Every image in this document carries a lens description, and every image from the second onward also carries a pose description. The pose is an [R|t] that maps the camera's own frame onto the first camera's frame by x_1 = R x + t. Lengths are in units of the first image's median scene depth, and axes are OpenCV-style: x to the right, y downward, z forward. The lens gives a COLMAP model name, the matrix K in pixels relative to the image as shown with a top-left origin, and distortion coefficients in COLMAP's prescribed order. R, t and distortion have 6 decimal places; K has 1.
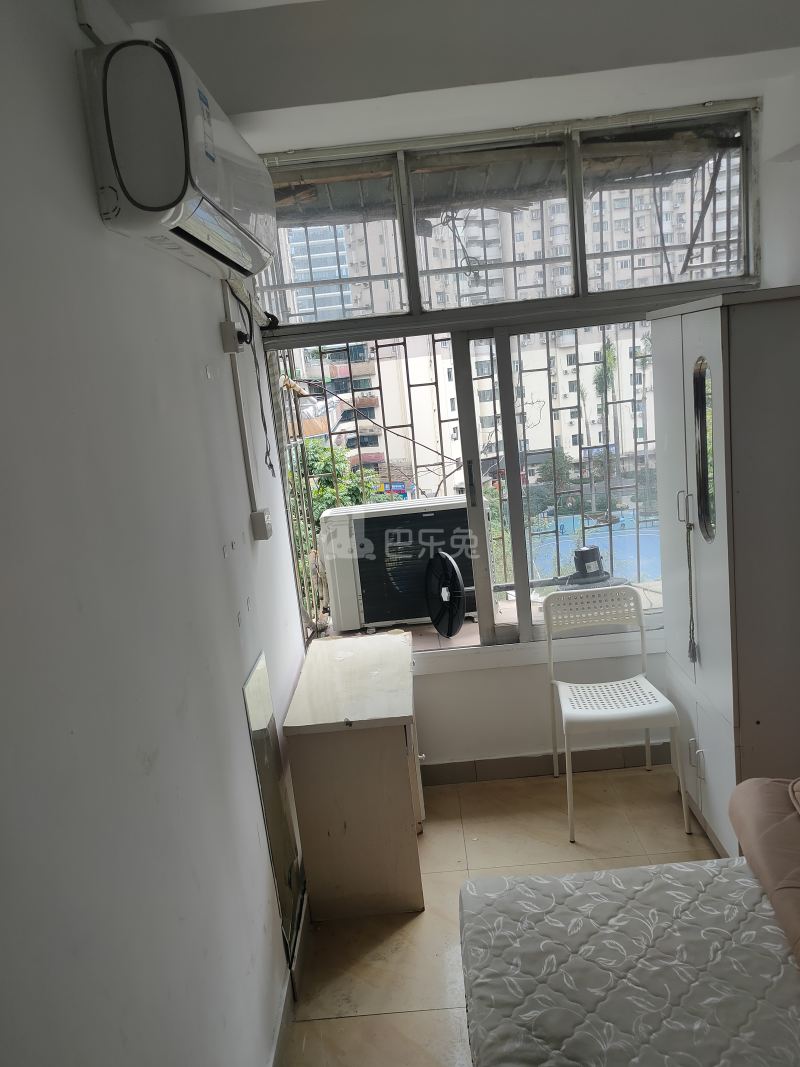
lens RADIAL K [[751.3, 0, 411.6], [0, 751.3, 553.5], [0, 0, 1]] dist [0.059864, -0.033722]
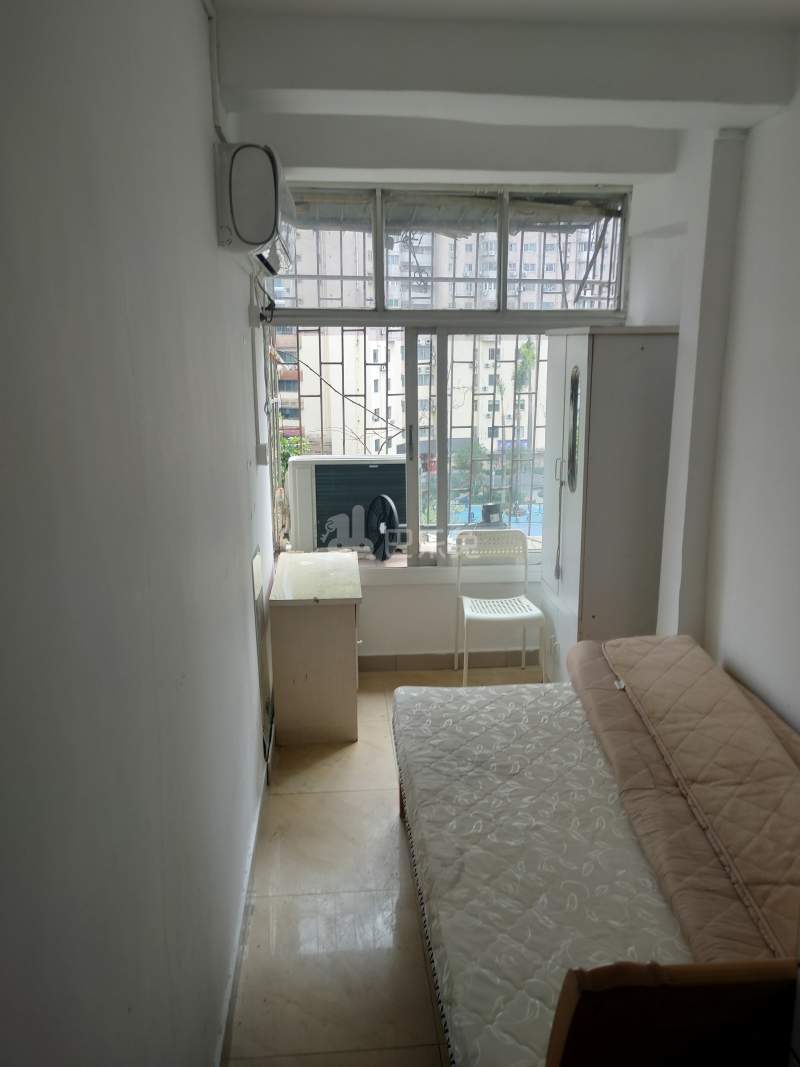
lens RADIAL K [[751.3, 0, 411.6], [0, 751.3, 553.5], [0, 0, 1]] dist [0.059864, -0.033722]
pose [[0.990007, 0.072686, 0.120846, -0.064637], [-0.075492, 0.996969, 0.018797, 0.075304], [-0.119114, -0.027732, 0.992493, -0.319809]]
